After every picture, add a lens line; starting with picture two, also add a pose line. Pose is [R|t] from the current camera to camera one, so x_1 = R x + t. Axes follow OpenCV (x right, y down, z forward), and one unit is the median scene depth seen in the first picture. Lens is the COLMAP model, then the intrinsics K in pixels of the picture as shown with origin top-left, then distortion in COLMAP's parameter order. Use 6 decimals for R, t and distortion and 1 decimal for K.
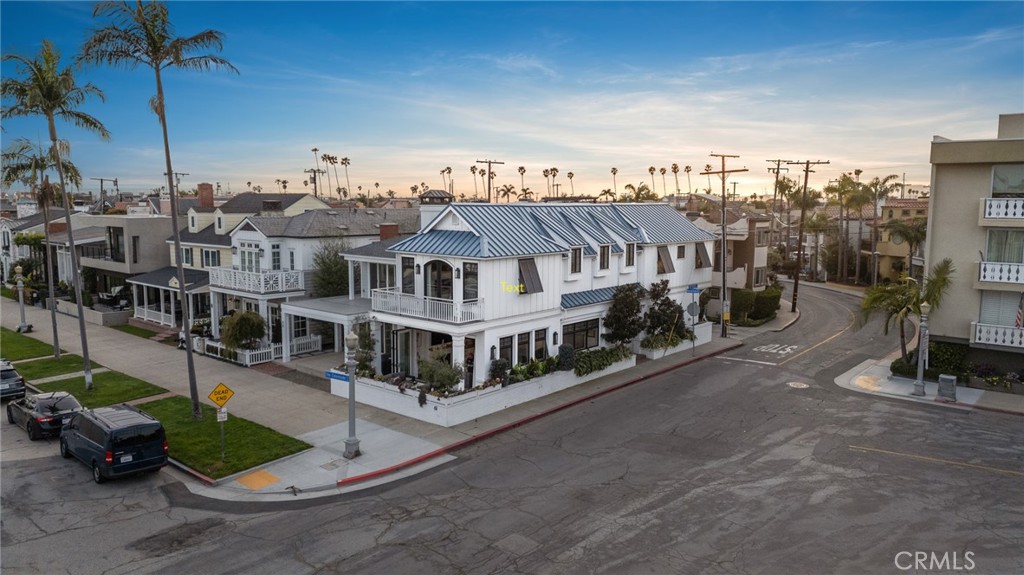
lens RADIAL K [[705.7, 0, 512.0], [0, 705.7, 287.5], [0, 0, 1]] dist [0.131518, -0.159371]
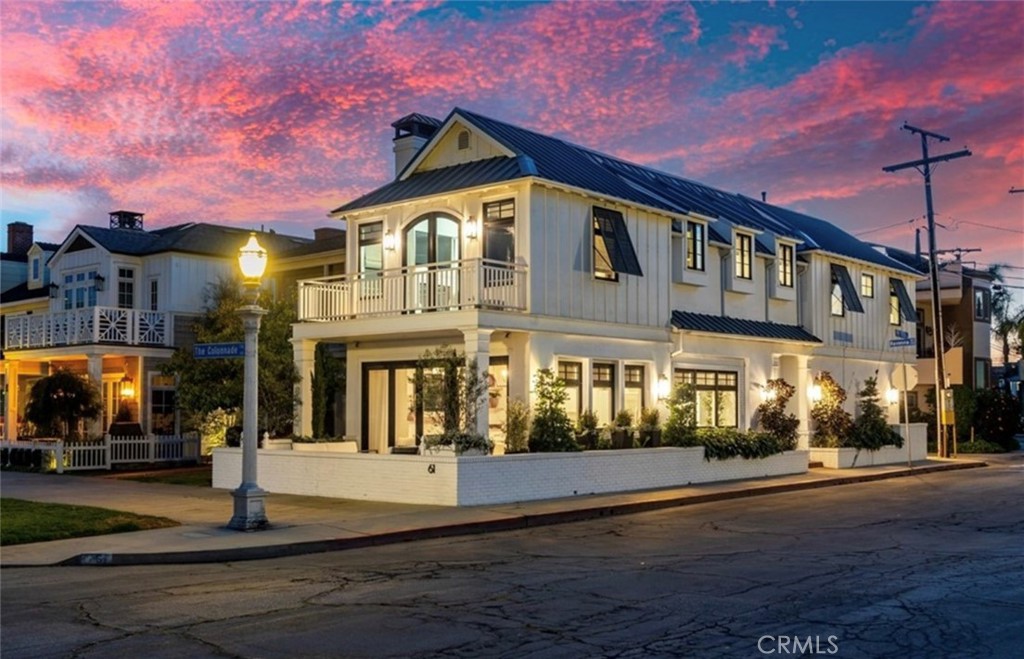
lens RADIAL K [[1080.5, 0, 506.9], [0, 1080.5, 368.3], [0, 0, 1]] dist [-0.001664, 0.010967]
pose [[0.999946, -0.009146, -0.004833, -0.046071], [0.008280, 0.987720, -0.156017, 0.181340], [0.006201, 0.155969, 0.987743, 0.249231]]
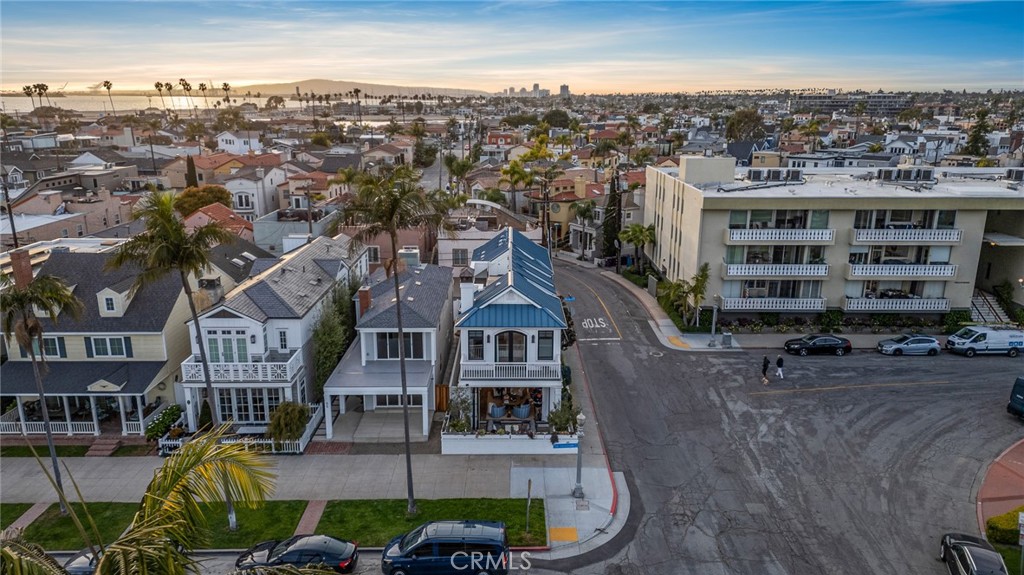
lens RADIAL K [[705.7, 0, 512.0], [0, 705.7, 287.5], [0, 0, 1]] dist [0.131518, -0.159371]
pose [[0.749307, -0.172816, 0.639275, -0.875828], [0.080981, 0.982016, 0.170550, -0.322327], [-0.657252, -0.076025, 0.749826, 0.031756]]
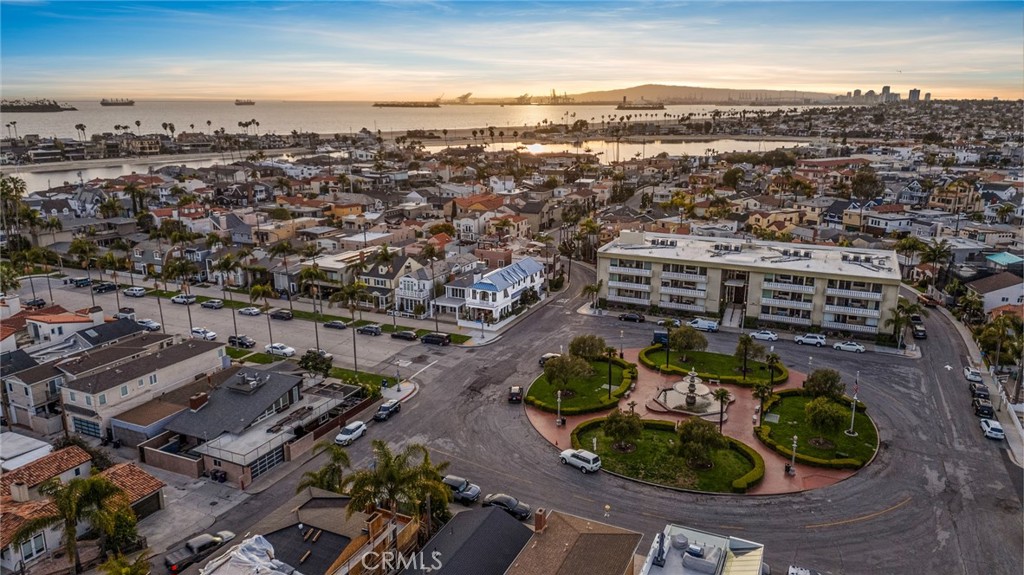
lens RADIAL K [[705.7, 0, 512.0], [0, 705.7, 287.5], [0, 0, 1]] dist [0.131518, -0.159371]
pose [[0.960865, -0.072455, 0.267374, -0.983932], [0.035330, 0.989359, 0.141137, -0.595722], [-0.274755, -0.126167, 0.953201, -2.759971]]
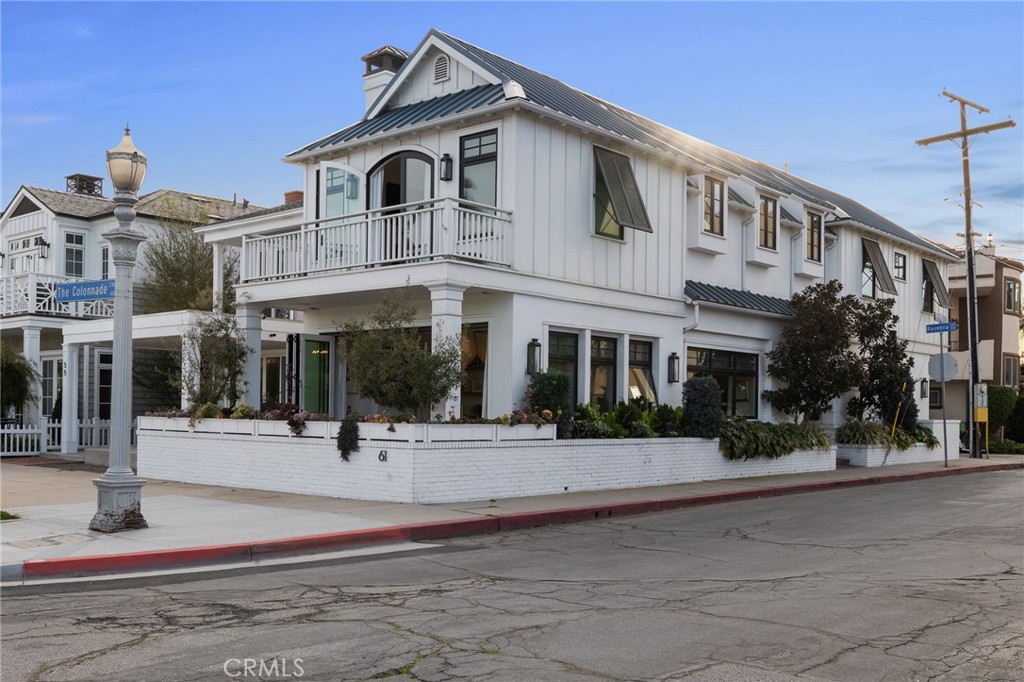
lens RADIAL K [[1030.5, 0, 513.1], [0, 1030.5, 404.0], [0, 0, 1]] dist [-0.000195, 0.011480]
pose [[0.999953, 0.005076, -0.008293, -0.030590], [-0.006078, 0.992040, -0.125772, 0.176466], [0.007588, 0.125817, 0.992024, 0.396691]]
